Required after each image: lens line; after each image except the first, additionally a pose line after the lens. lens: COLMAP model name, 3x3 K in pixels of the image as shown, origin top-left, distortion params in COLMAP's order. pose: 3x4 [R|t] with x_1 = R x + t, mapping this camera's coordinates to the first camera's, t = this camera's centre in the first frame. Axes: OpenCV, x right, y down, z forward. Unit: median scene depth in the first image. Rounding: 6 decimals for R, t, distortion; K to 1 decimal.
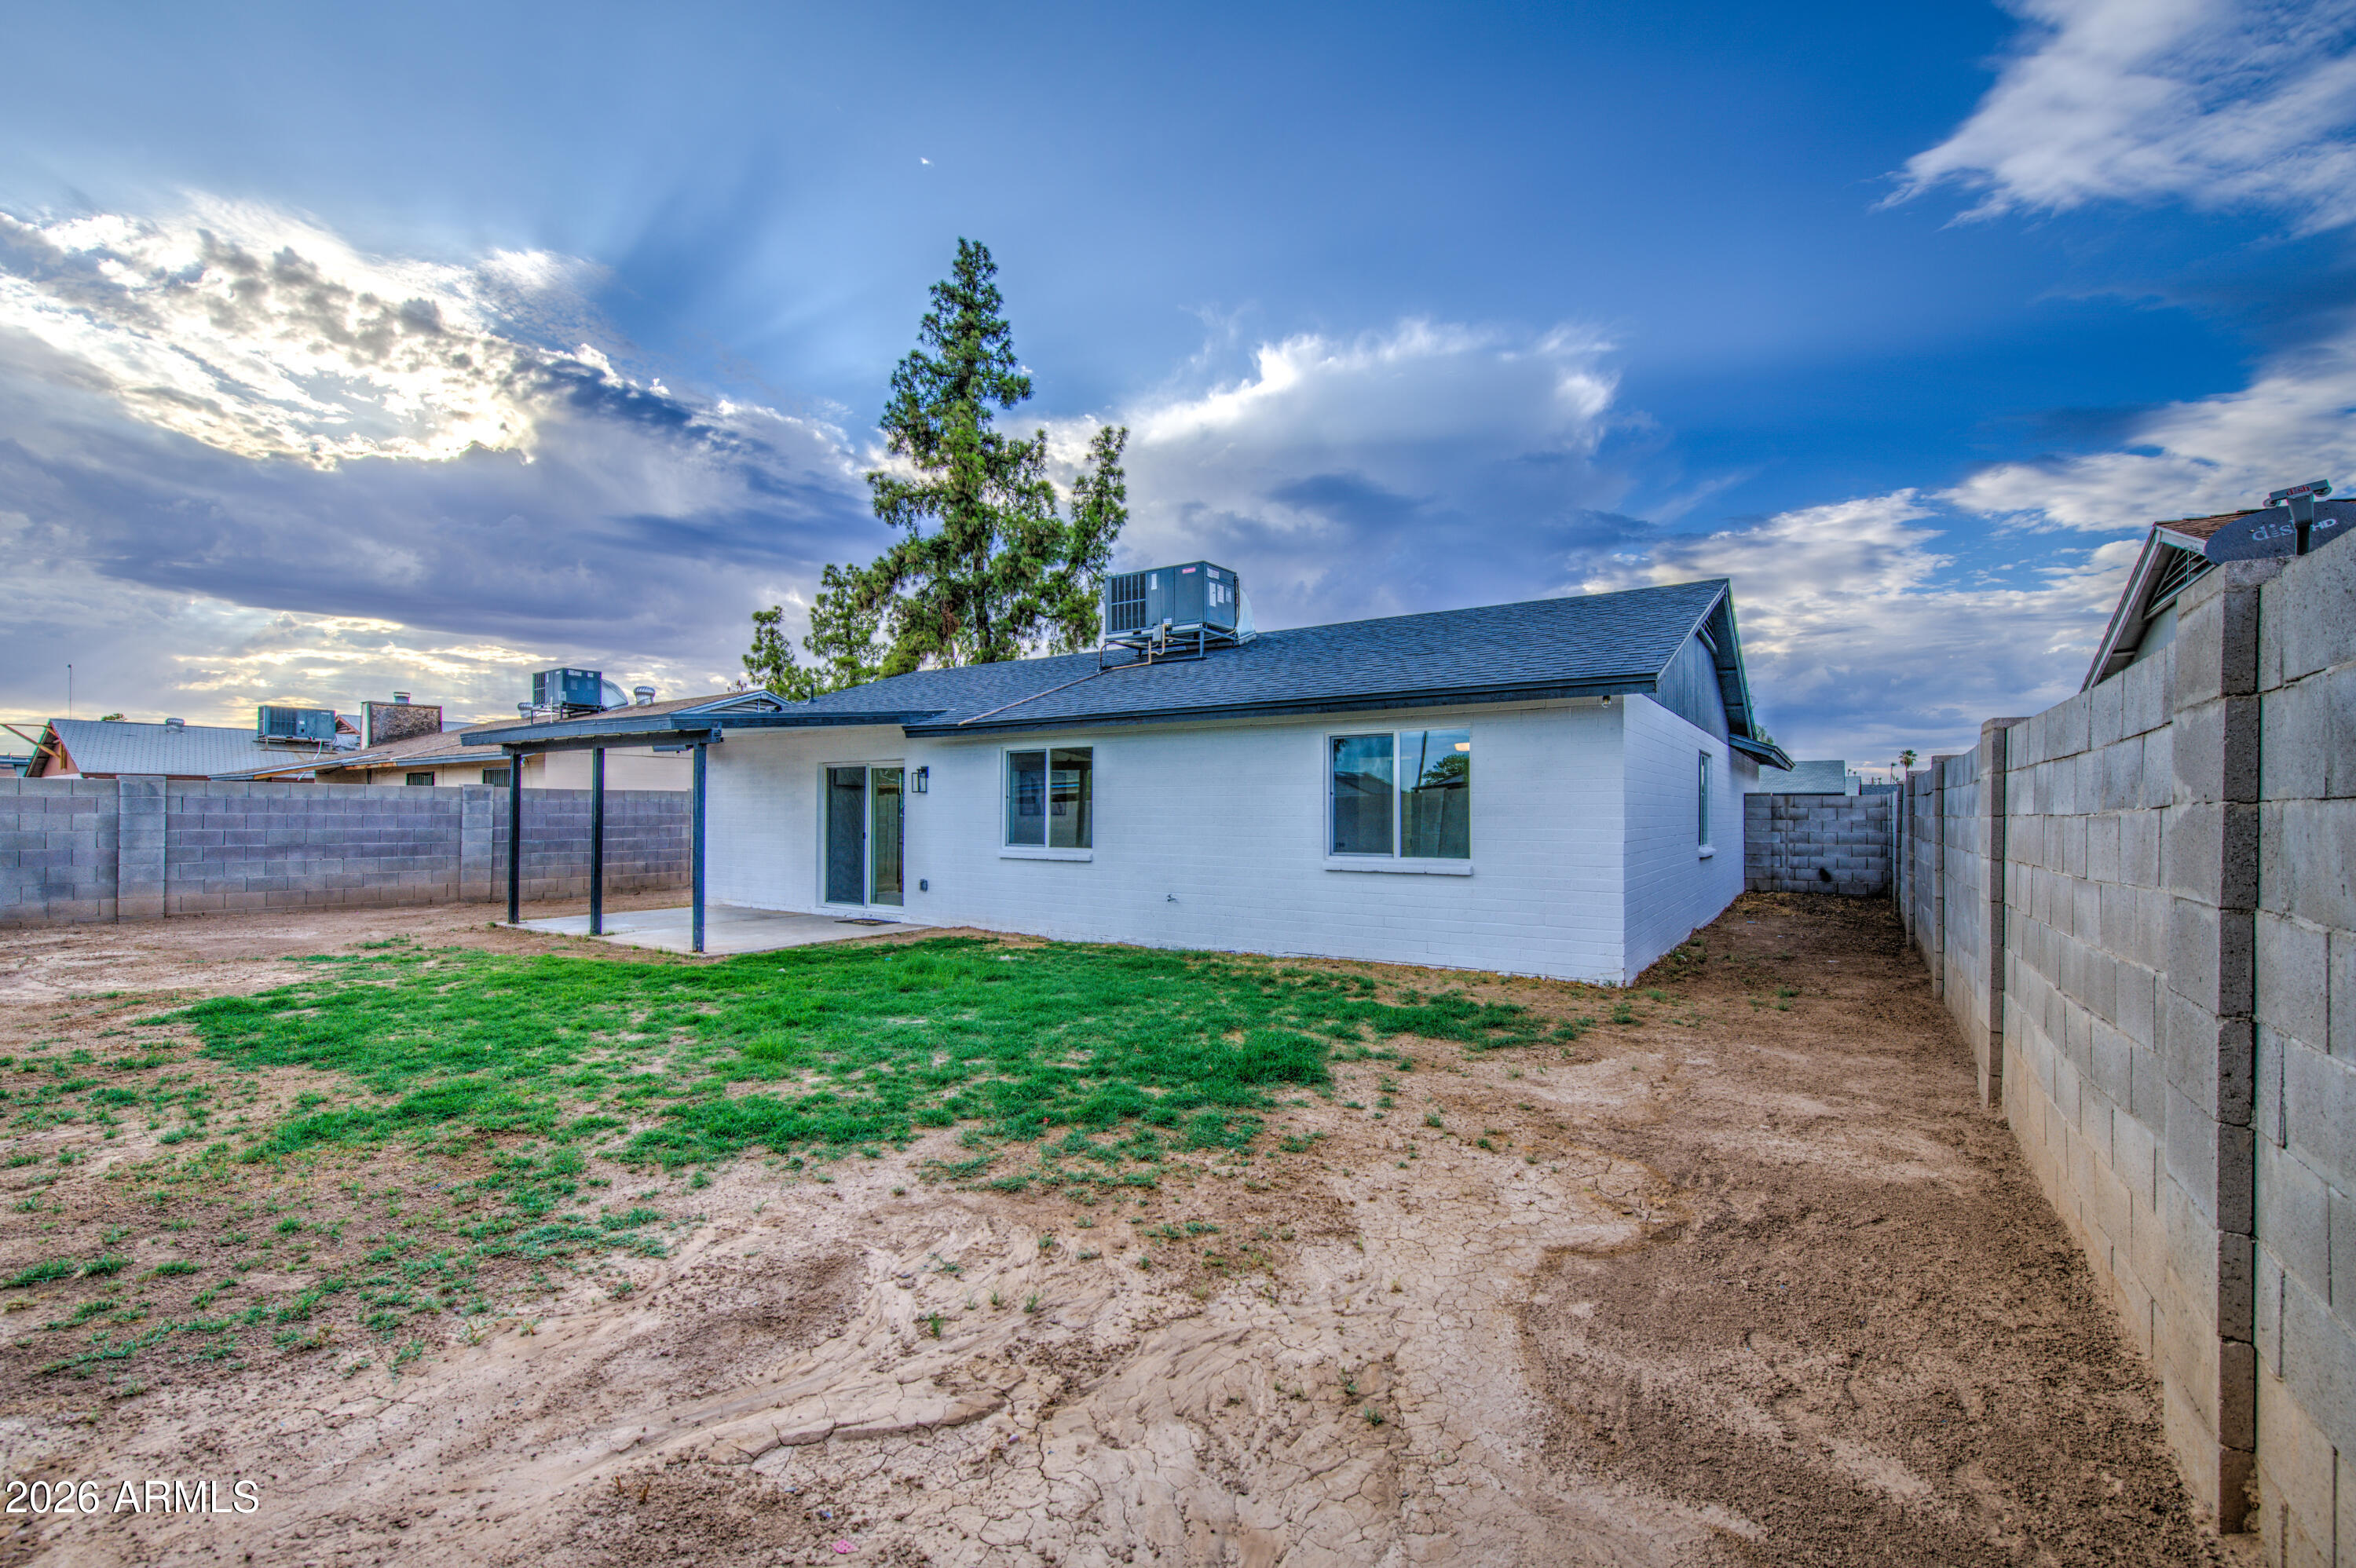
lens RADIAL K [[983.1, 0, 1186.2], [0, 983.1, 811.3], [0, 0, 1]] dist [-0.000868, -0.000773]
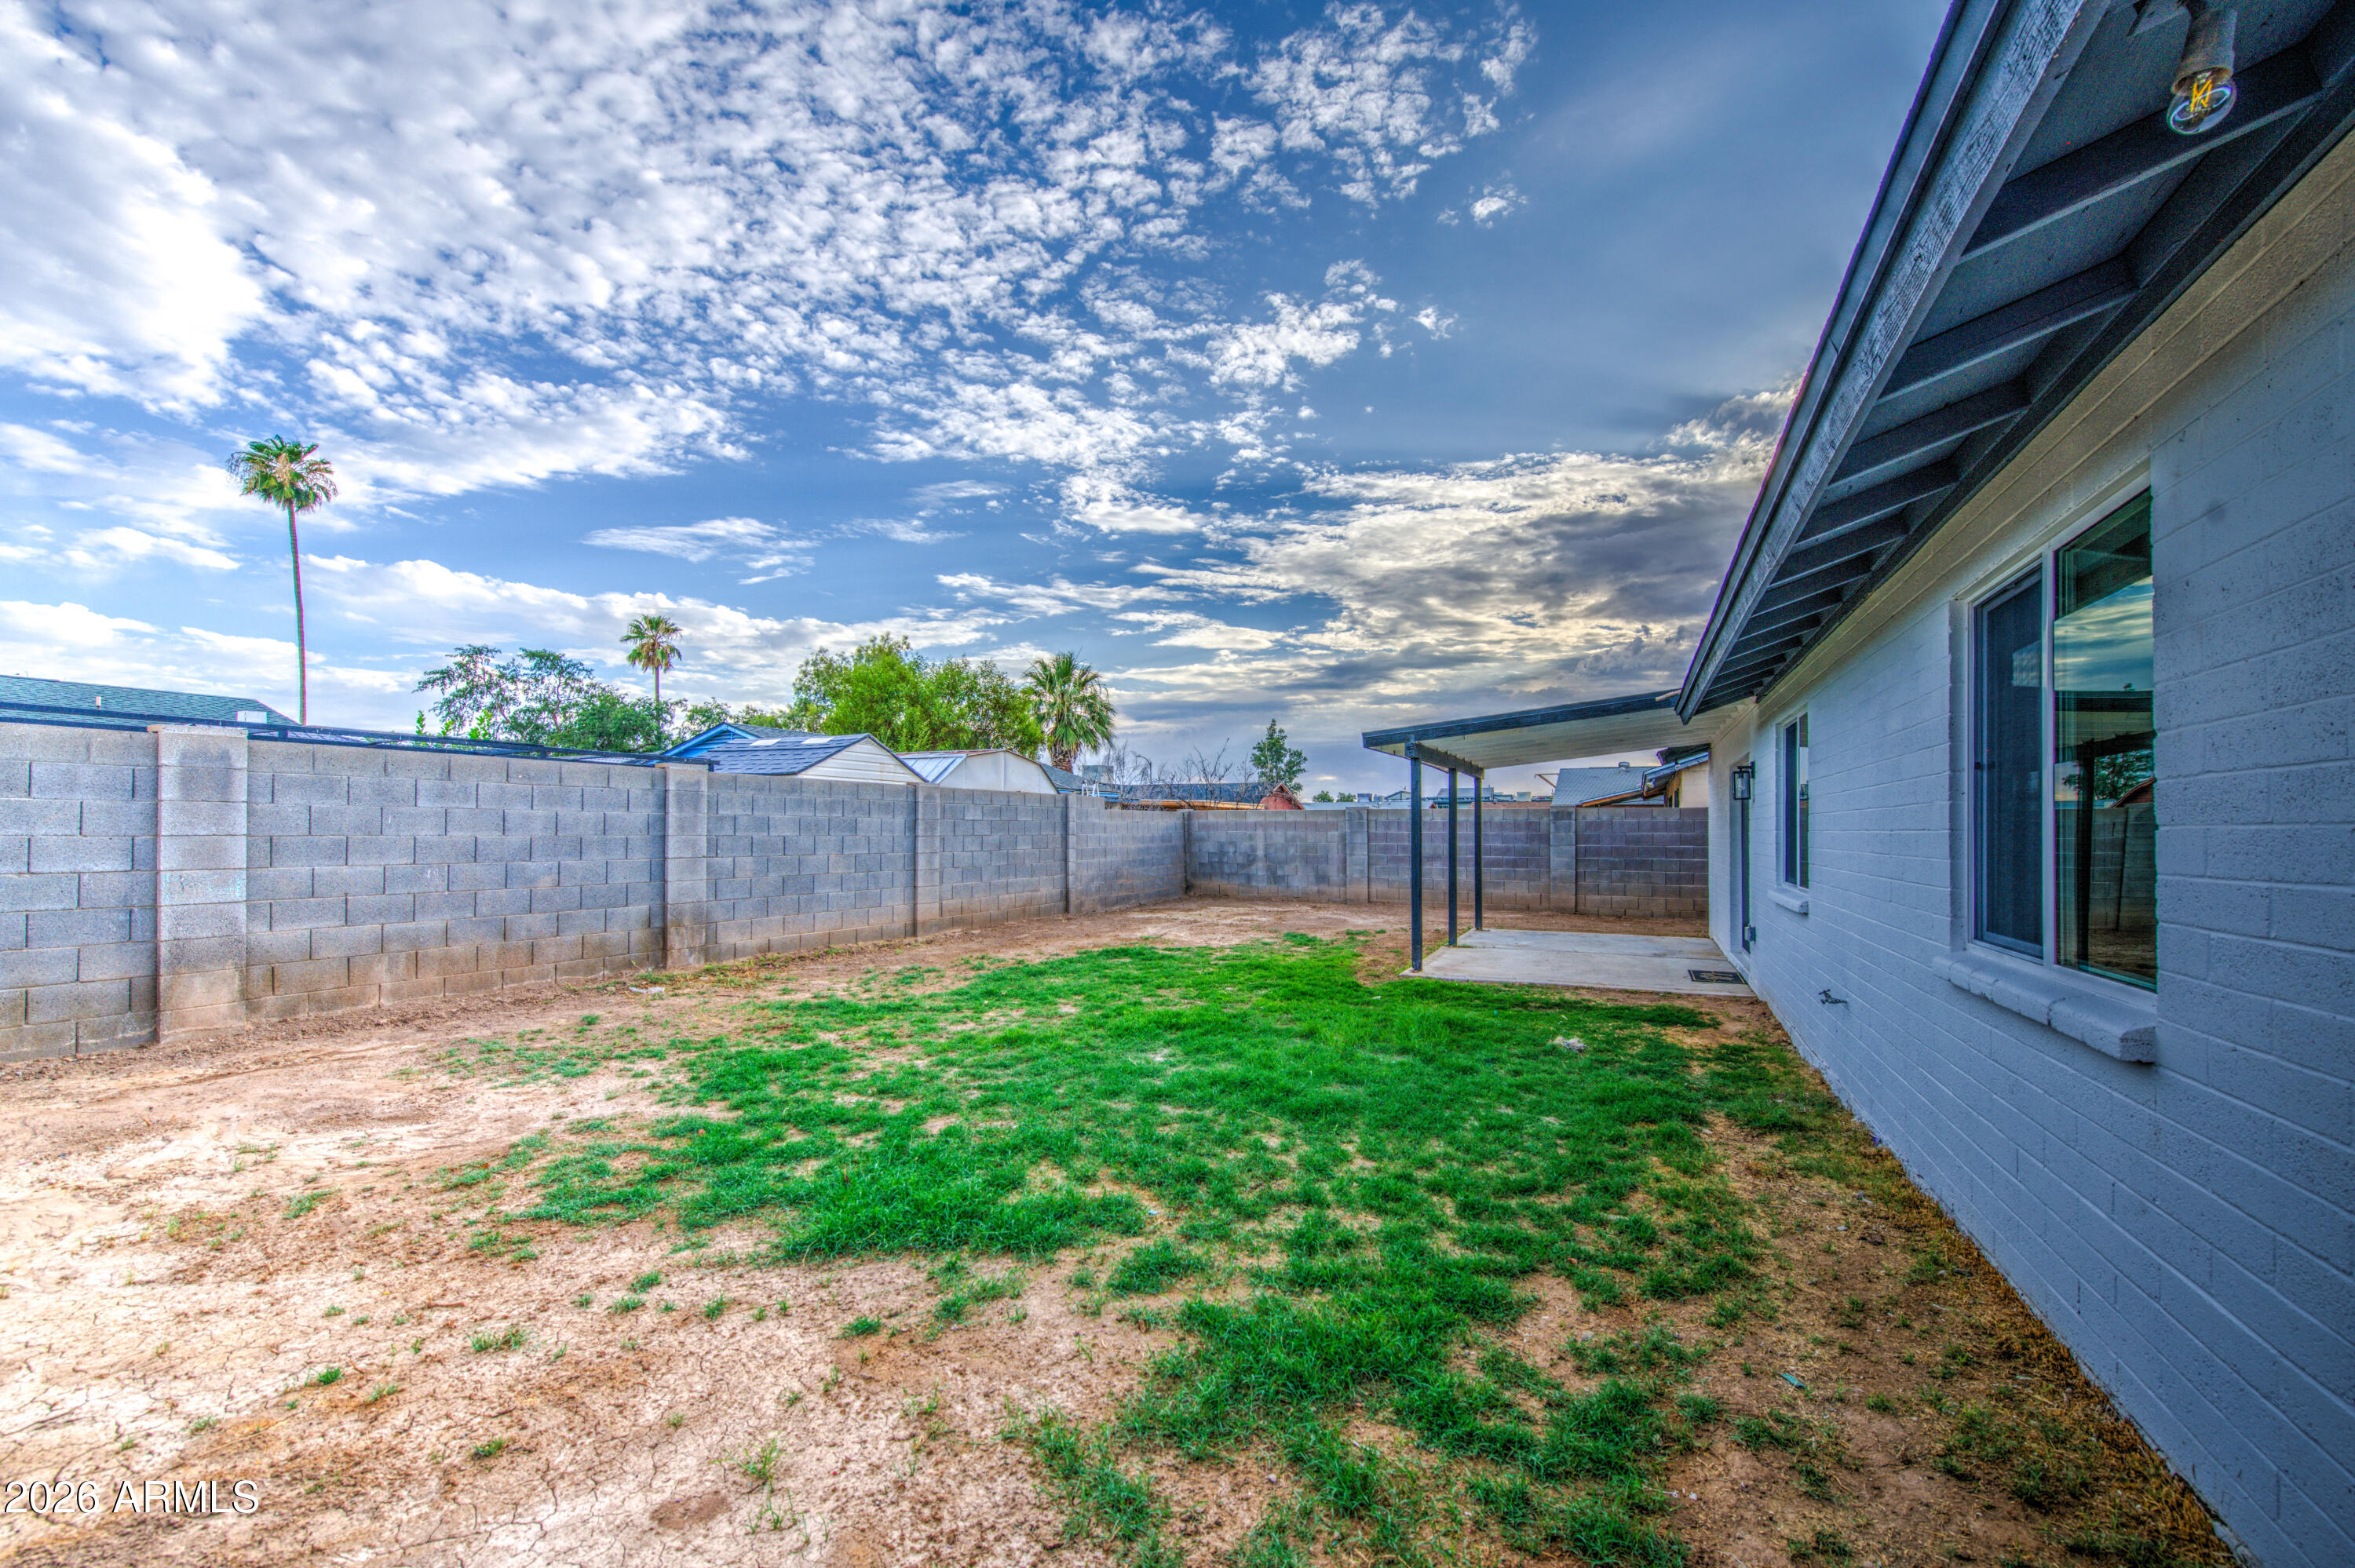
lens RADIAL K [[976.4, 0, 1180.9], [0, 976.4, 828.3], [0, 0, 1]] dist [-0.003074, -0.000287]
pose [[0.162826, -0.000043, -0.986655, 0.720938], [-0.001499, 0.999999, -0.000291, 0.010747], [0.986654, 0.001526, 0.162826, 1.063869]]
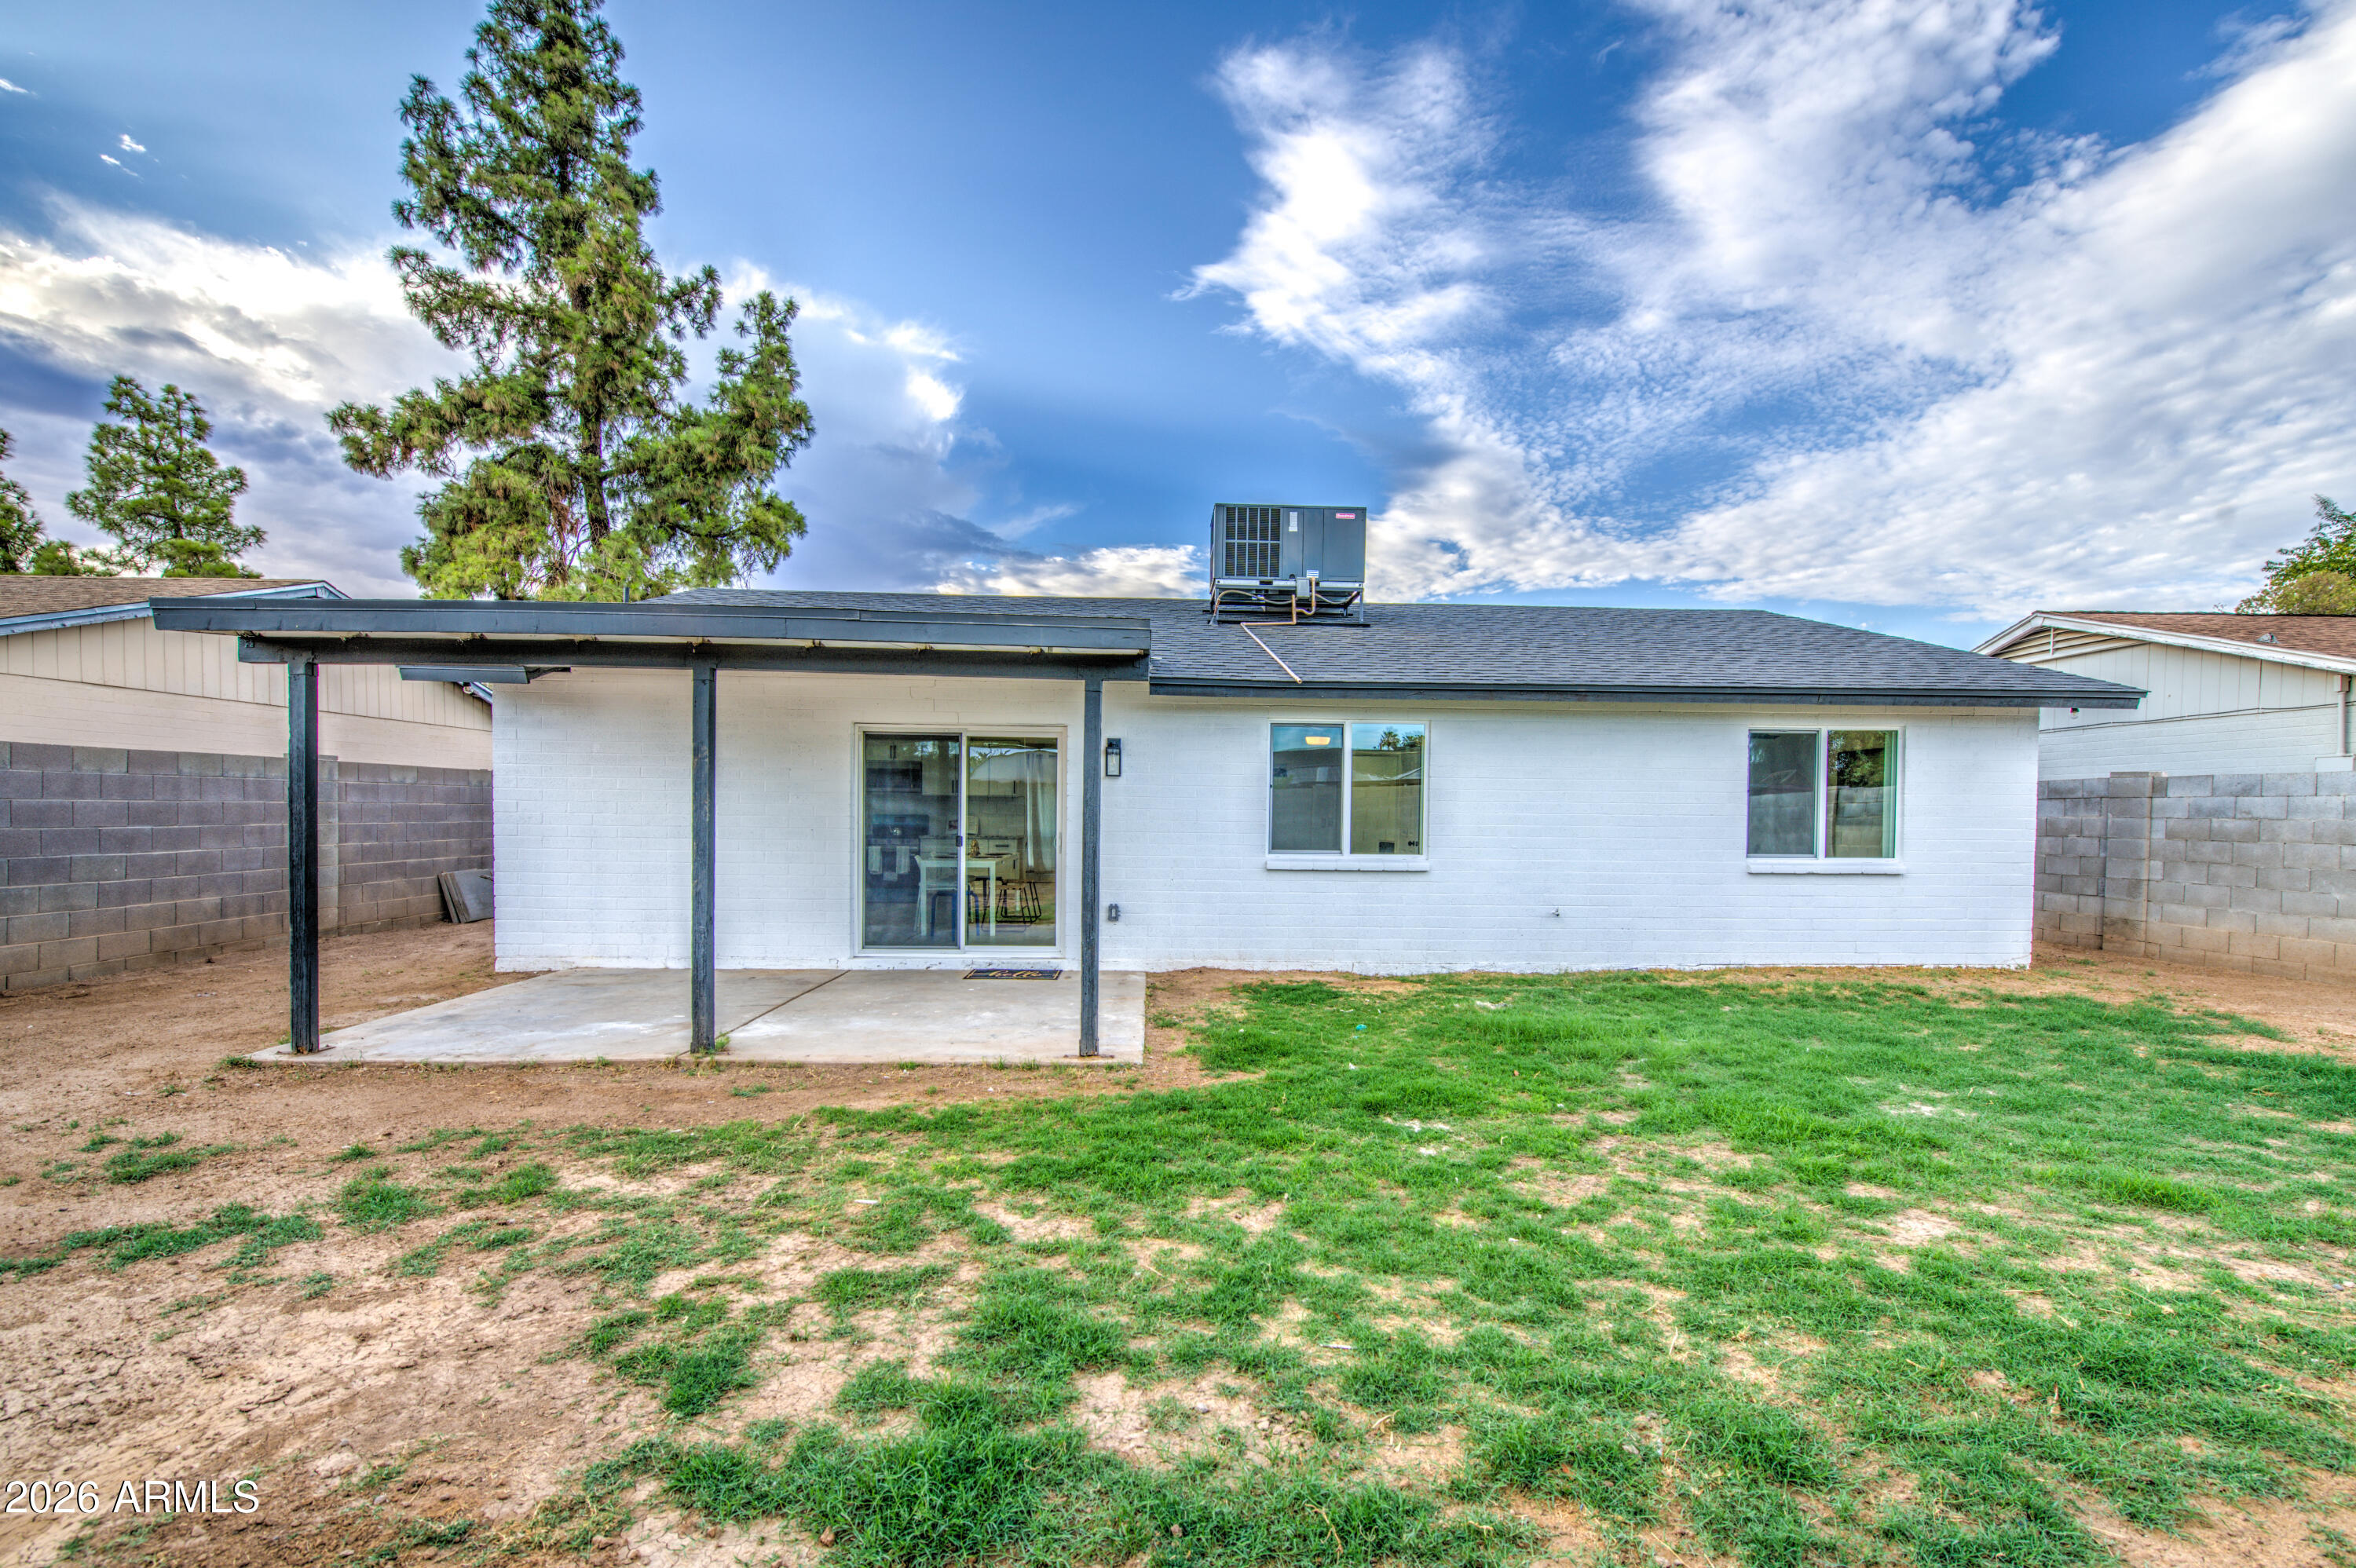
lens RADIAL K [[959.3, 0, 1179.0], [0, 959.3, 885.0], [0, 0, 1]] dist [0.002569, -0.000737]
pose [[0.807105, -0.041508, 0.588947, -1.361352], [-0.008857, 0.996562, 0.082373, 0.000232], [-0.590341, -0.071700, 0.803963, 0.934969]]
